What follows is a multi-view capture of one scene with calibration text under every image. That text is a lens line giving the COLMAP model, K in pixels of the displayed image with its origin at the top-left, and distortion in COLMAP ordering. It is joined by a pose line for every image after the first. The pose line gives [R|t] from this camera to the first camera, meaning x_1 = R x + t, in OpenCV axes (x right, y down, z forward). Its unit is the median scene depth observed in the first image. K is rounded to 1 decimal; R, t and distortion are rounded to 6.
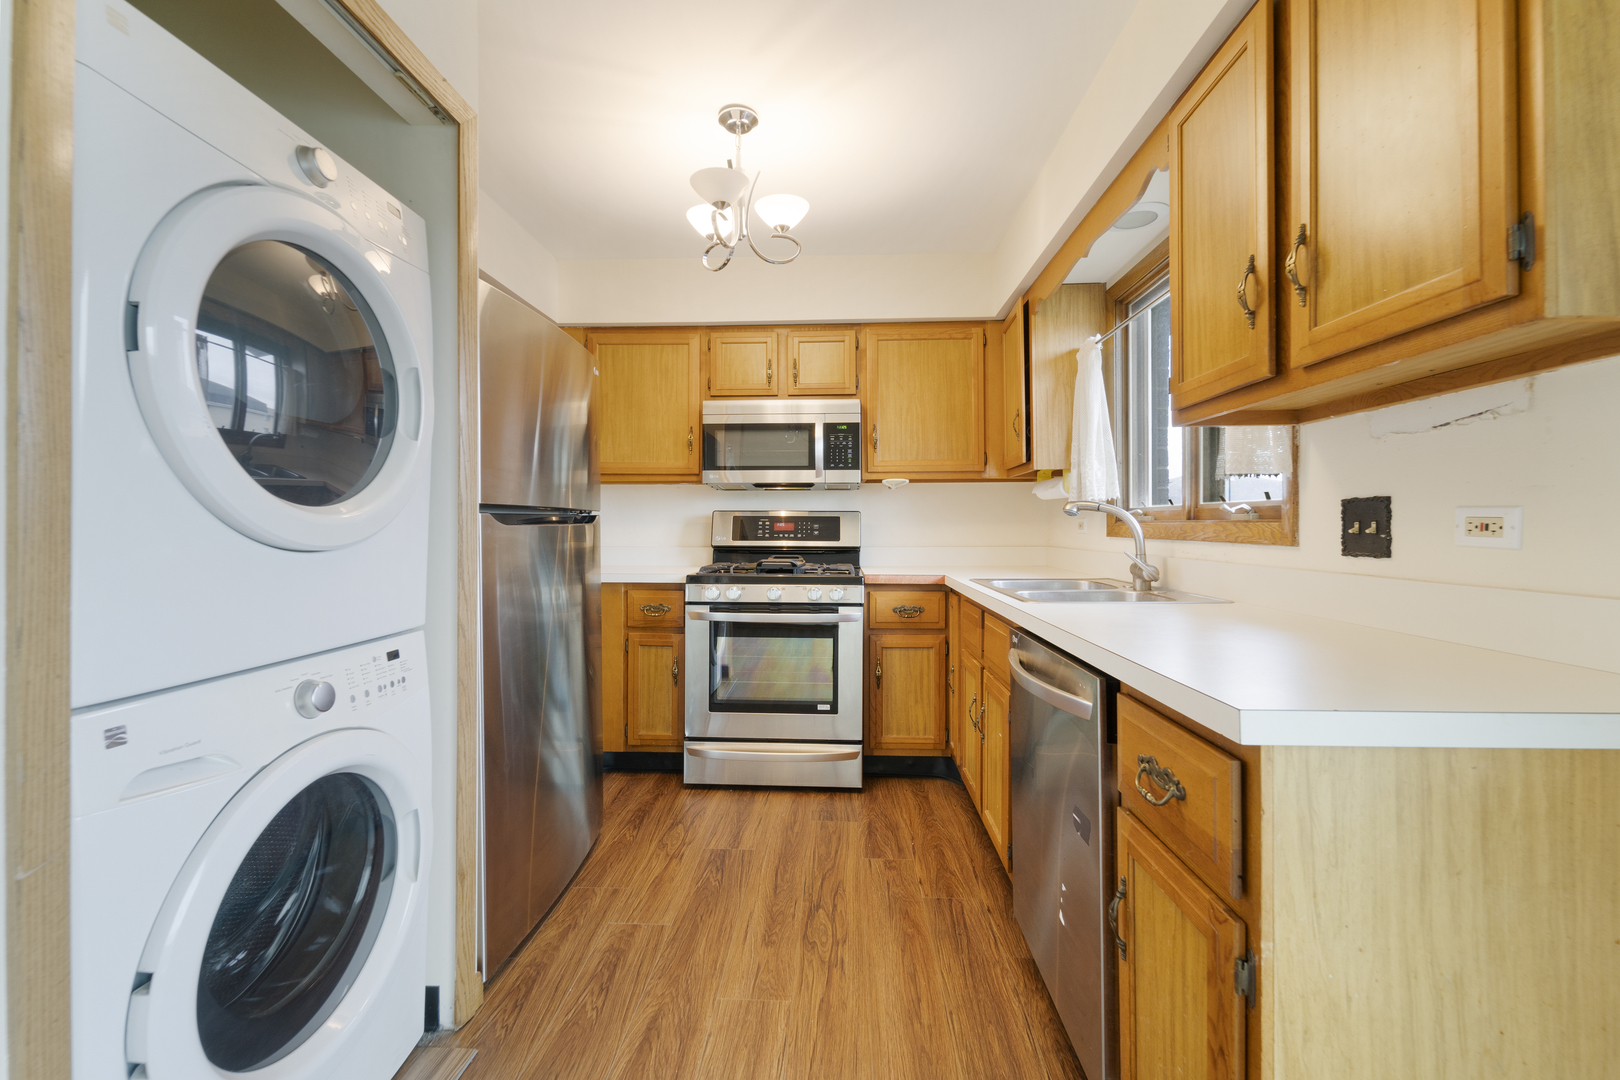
lens RADIAL K [[646.3, 0, 813.9], [0, 646.3, 524.4], [0, 0, 1]] dist [-0.000975, -0.003199]
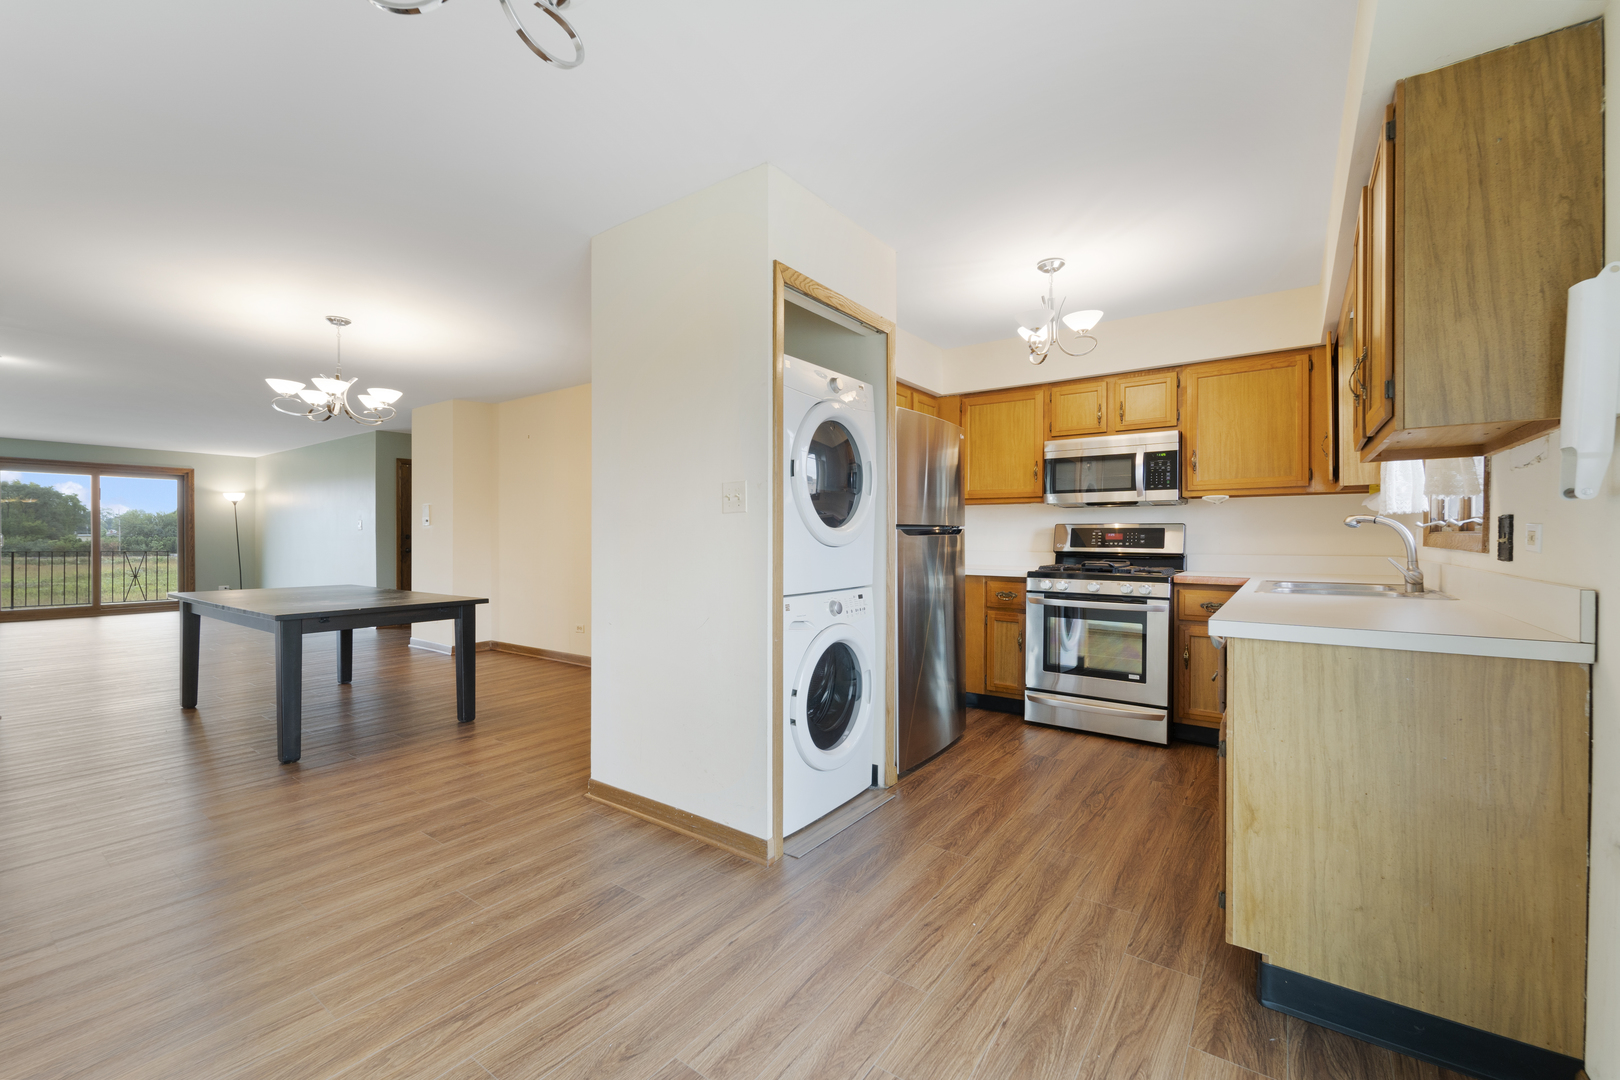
lens RADIAL K [[664.0, 0, 812.1], [0, 664.0, 548.9], [0, 0, 1]] dist [-0.001734, -0.000258]
pose [[0.831429, 0.011419, -0.555513, 0.213480], [0.001666, 0.999733, 0.023044, -0.003496], [0.555628, -0.020085, 0.831188, -0.449088]]
